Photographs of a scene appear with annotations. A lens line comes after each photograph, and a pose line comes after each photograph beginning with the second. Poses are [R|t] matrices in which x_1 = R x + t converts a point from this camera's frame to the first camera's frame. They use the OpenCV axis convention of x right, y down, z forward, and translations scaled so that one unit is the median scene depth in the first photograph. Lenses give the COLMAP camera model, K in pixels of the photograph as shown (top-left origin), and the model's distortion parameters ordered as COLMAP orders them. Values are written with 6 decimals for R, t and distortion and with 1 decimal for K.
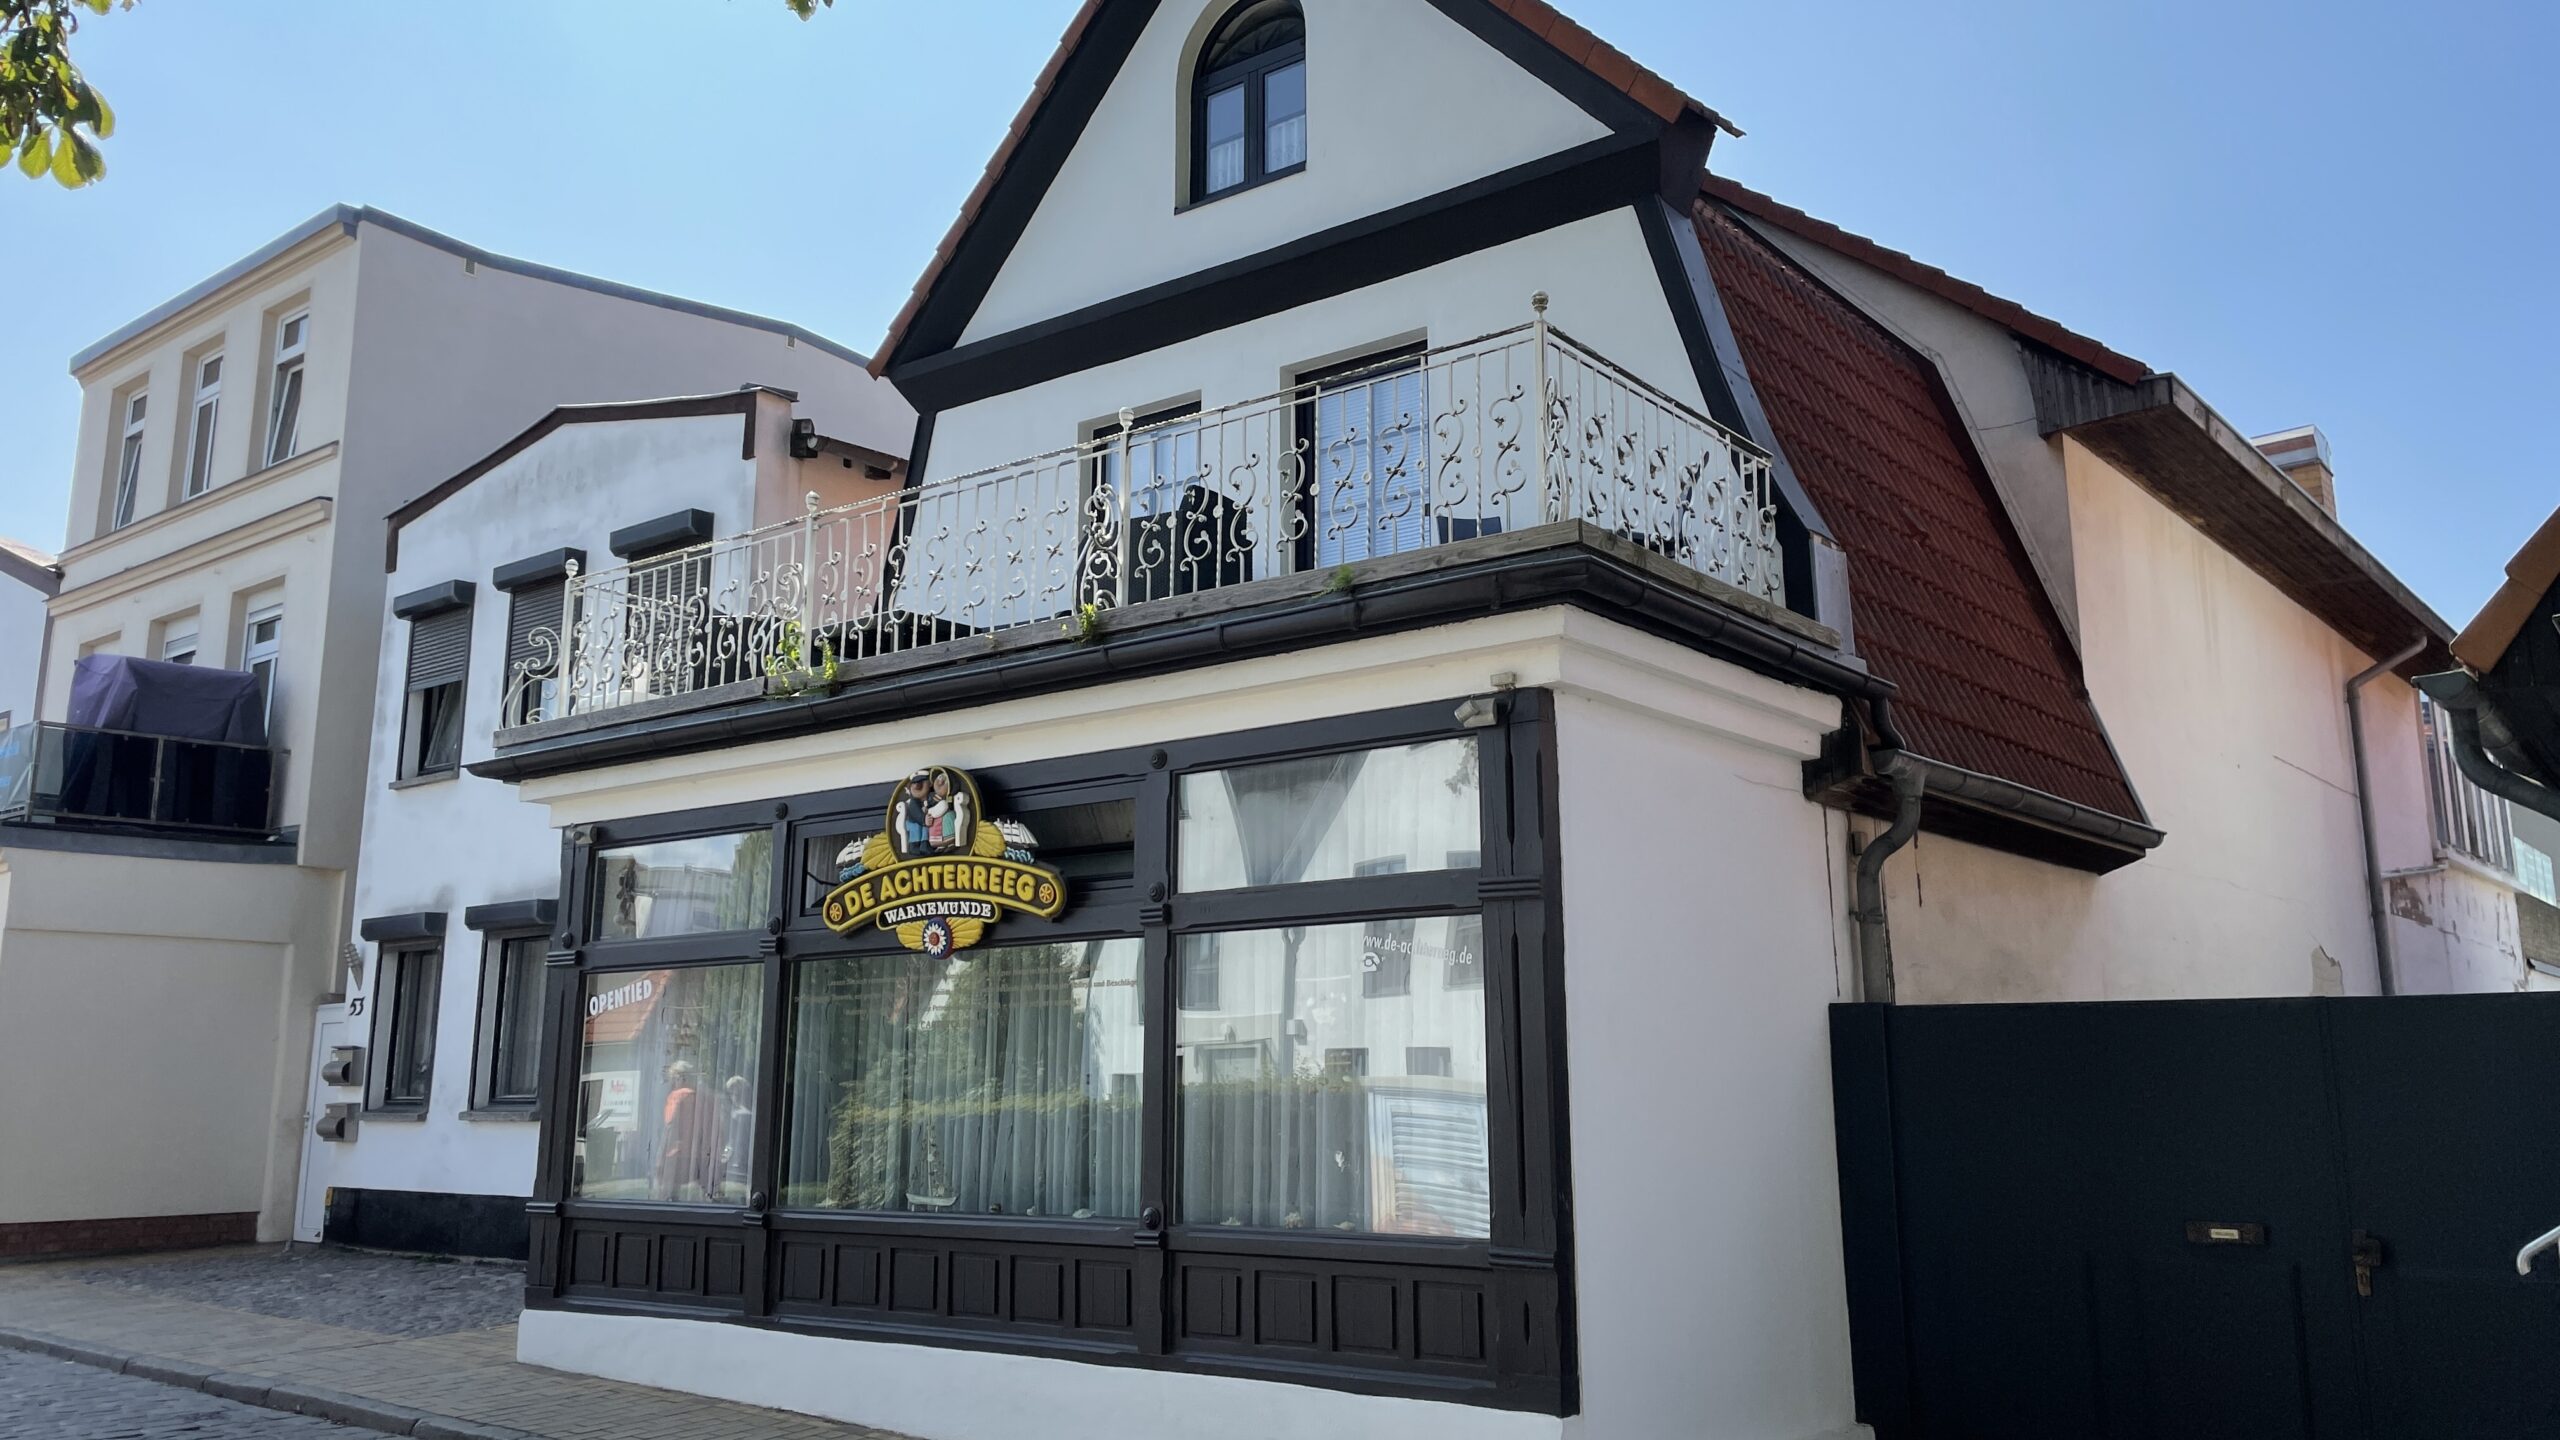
lens RADIAL K [[1944.1, 0, 1279.9], [0, 1944.1, 714.0], [0, 0, 1]] dist [0.068860, 0.000705]
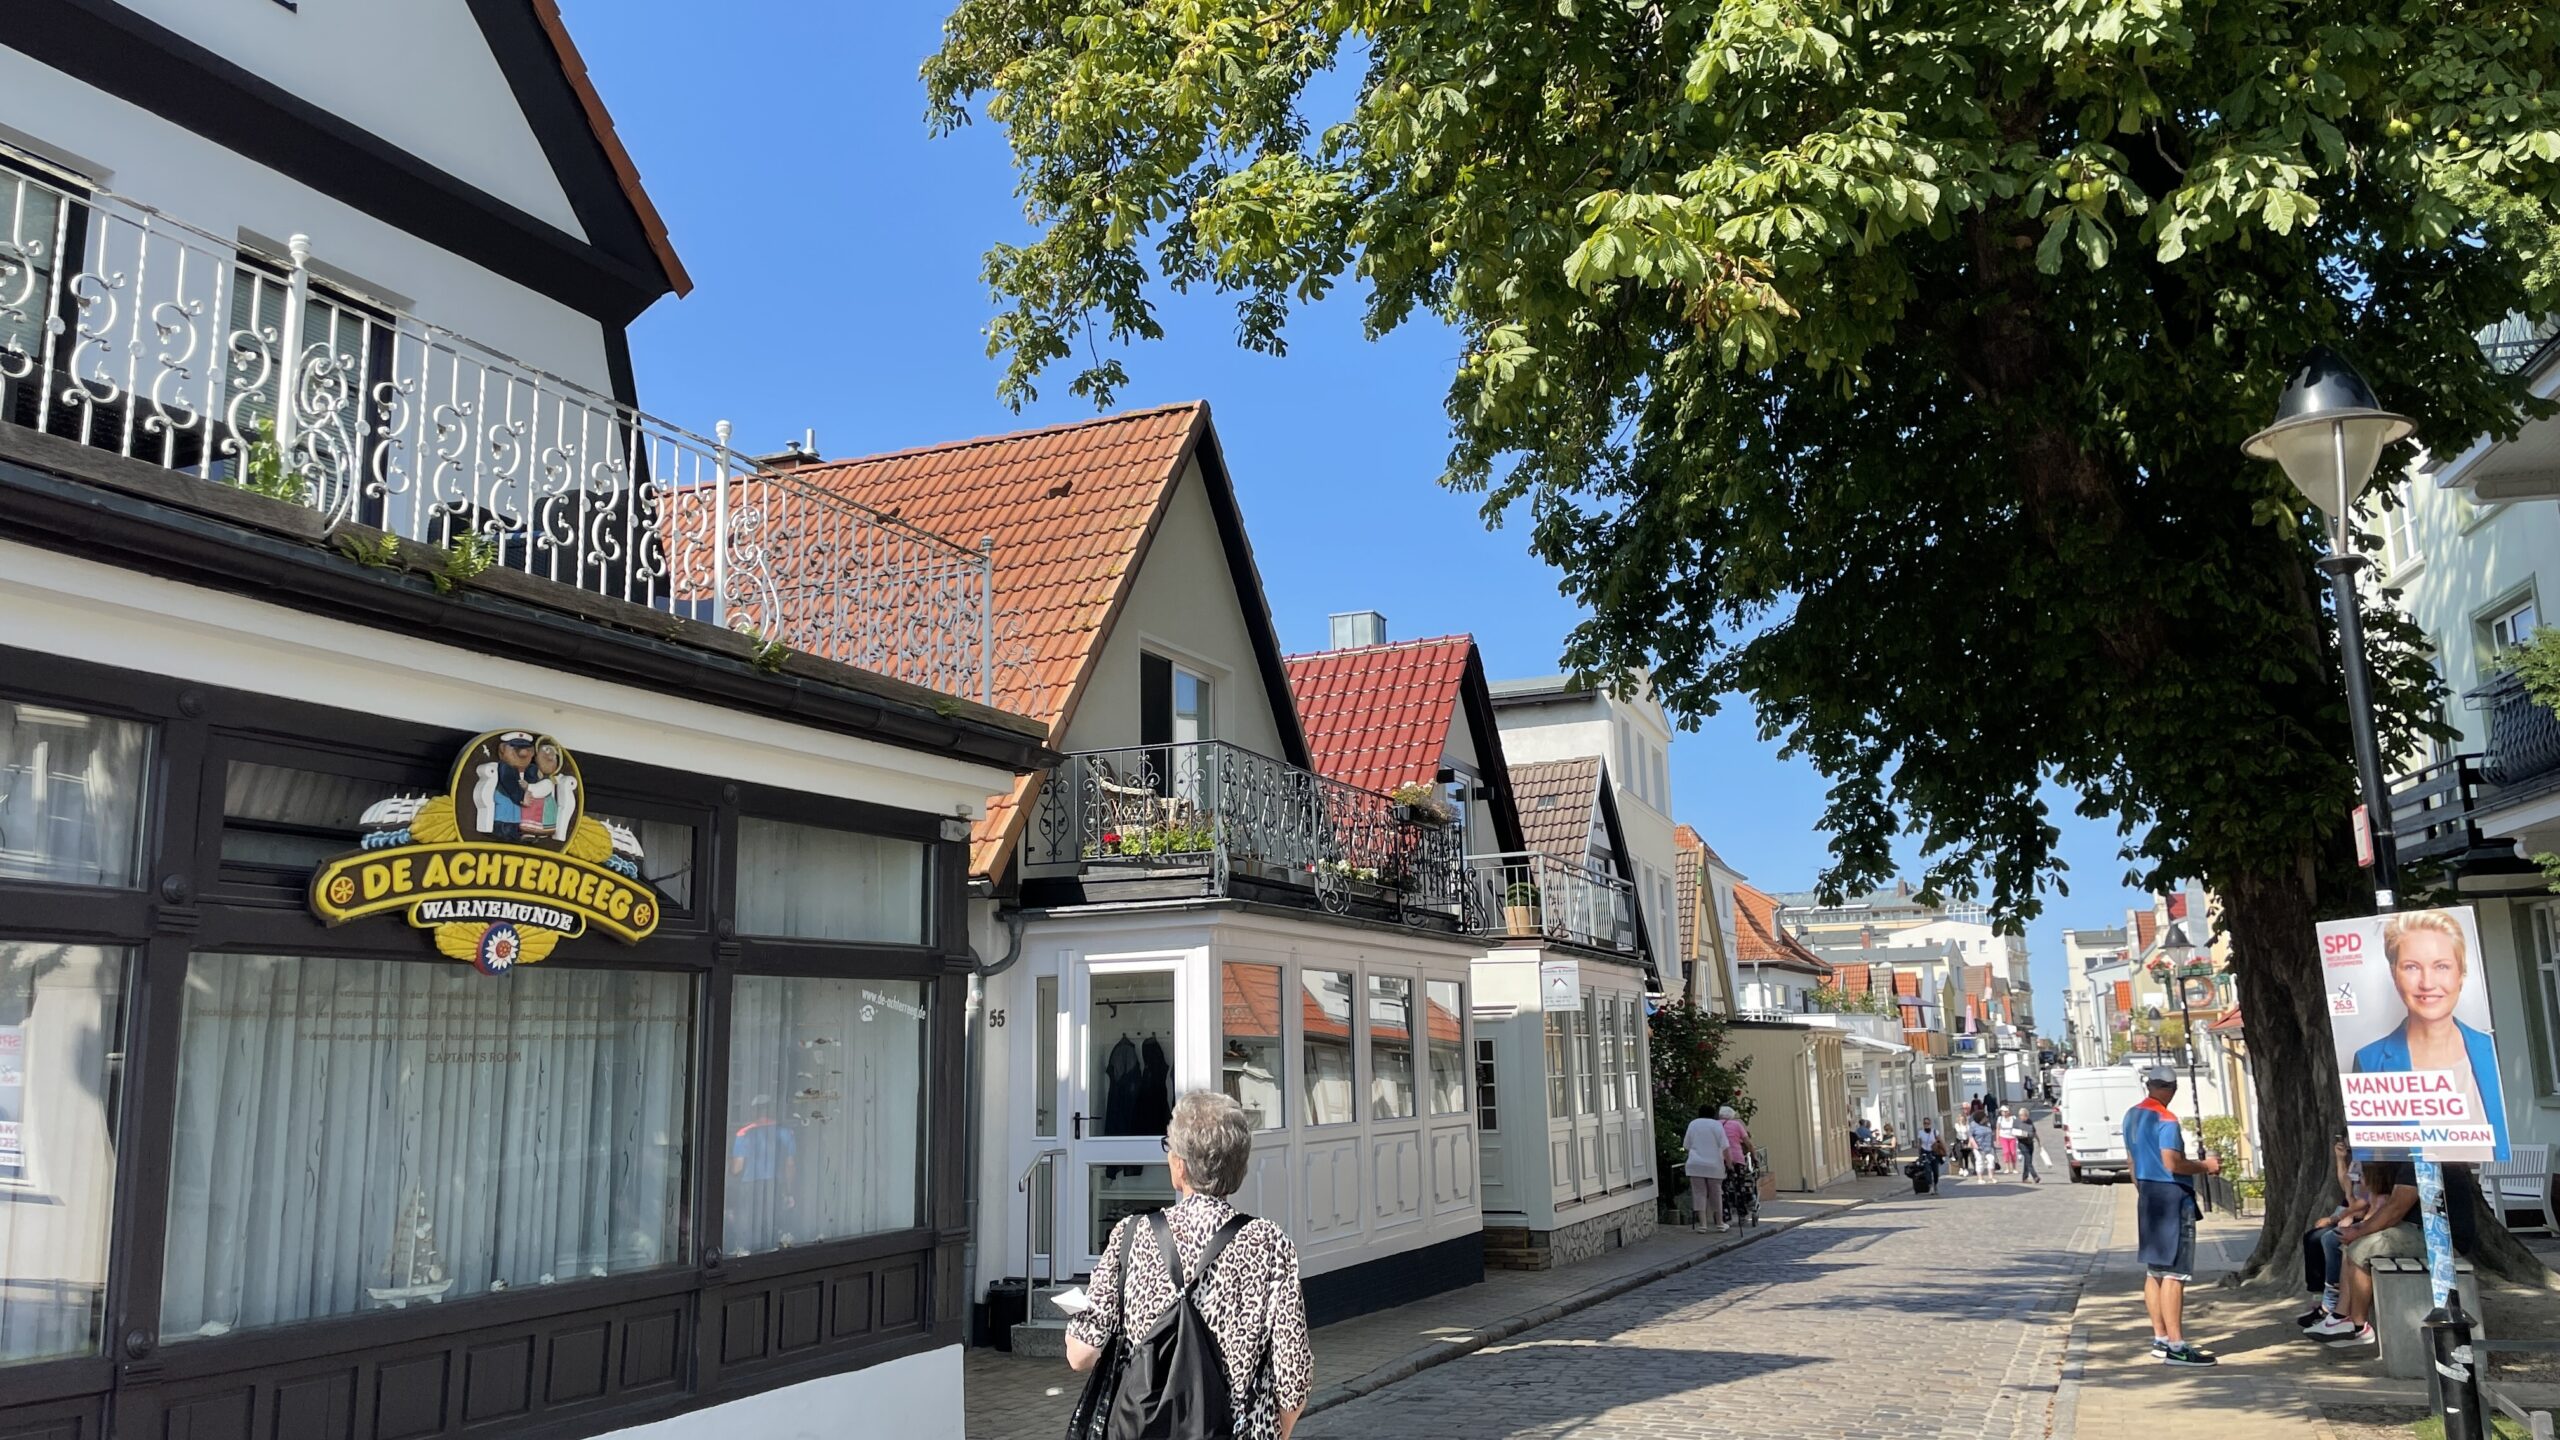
lens RADIAL K [[1944.1, 0, 1283.5], [0, 1944.1, 708.5], [0, 0, 1]] dist [0.068860, 0.000705]
pose [[-0.235579, 0.180197, 0.955003, -1.018097], [-0.165762, 0.960811, -0.222183, 0.145338], [-0.957614, -0.210645, -0.196477, 0.872086]]
